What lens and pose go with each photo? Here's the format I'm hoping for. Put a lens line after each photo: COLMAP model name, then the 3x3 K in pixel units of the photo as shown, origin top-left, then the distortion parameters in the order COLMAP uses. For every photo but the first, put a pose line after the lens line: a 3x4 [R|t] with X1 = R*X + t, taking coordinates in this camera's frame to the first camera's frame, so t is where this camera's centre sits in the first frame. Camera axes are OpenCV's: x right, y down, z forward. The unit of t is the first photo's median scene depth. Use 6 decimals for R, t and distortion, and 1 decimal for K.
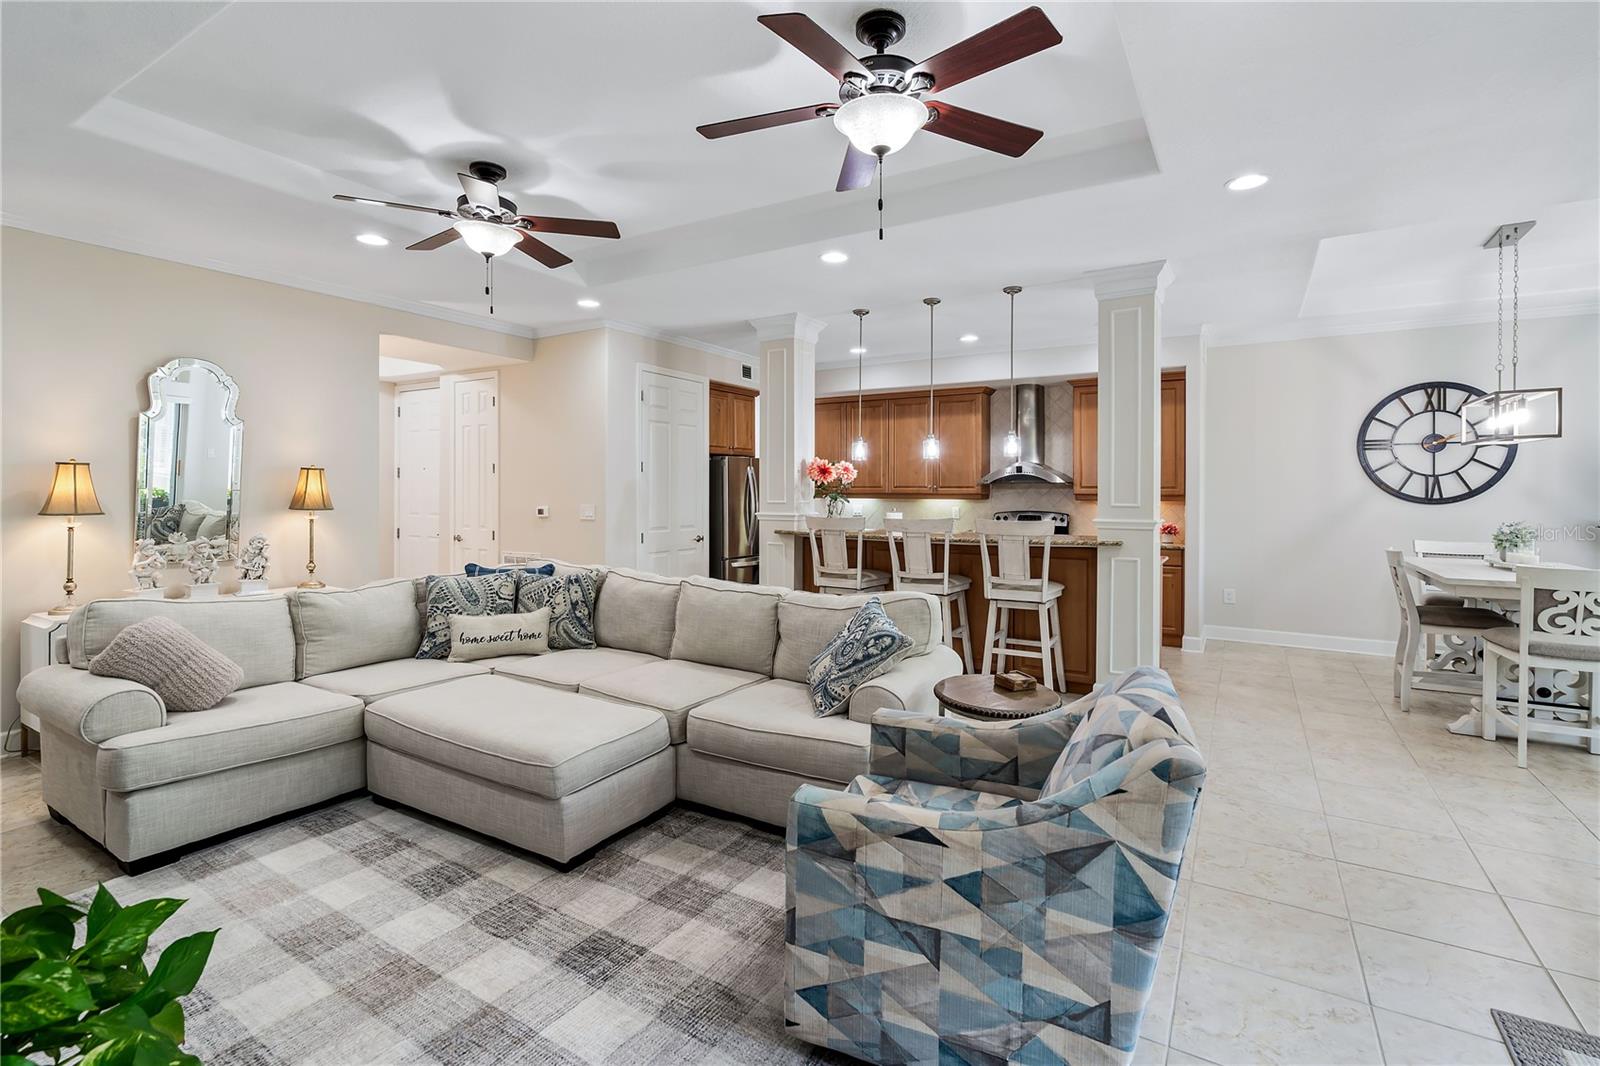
lens RADIAL K [[732.8, 0, 797.3], [0, 732.8, 503.9], [0, 0, 1]] dist [-0.009279, -0.000526]
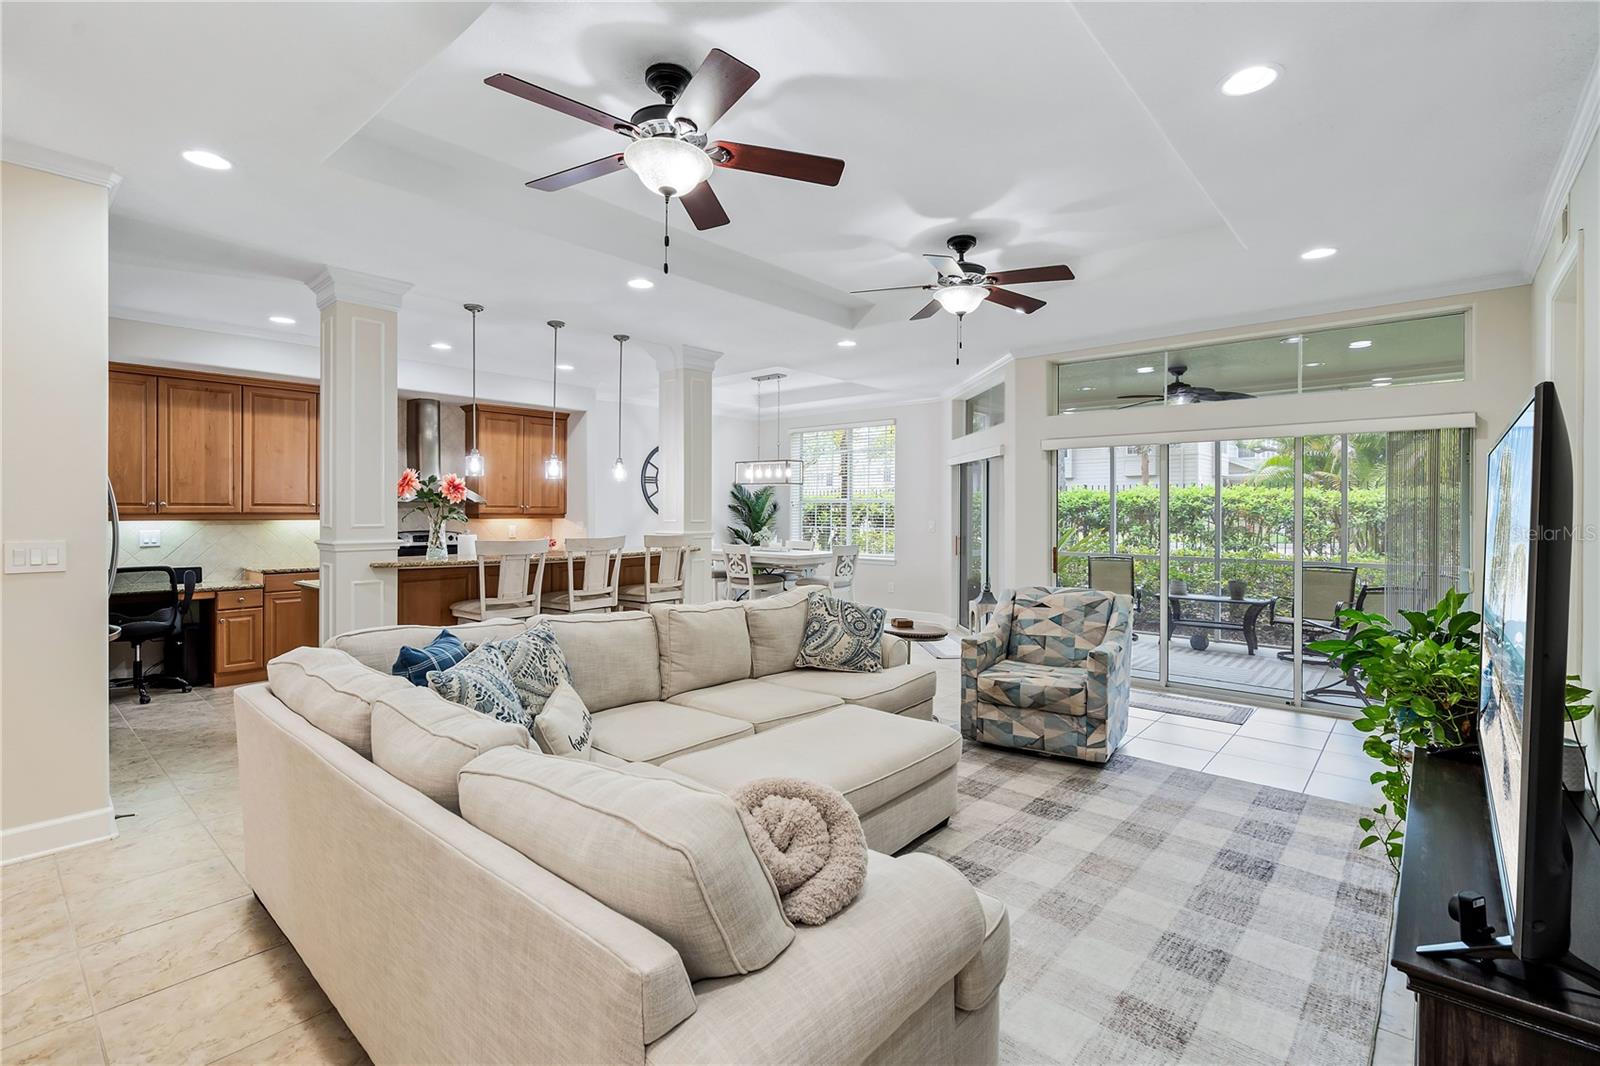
lens RADIAL K [[732.8, 0, 797.3], [0, 732.8, 503.9], [0, 0, 1]] dist [-0.009279, -0.000526]
pose [[0.171147, 0.008177, 0.985212, -0.809438], [0.012748, 0.999863, -0.010513, -0.012645], [-0.985163, 0.014359, 0.171019, 0.528363]]
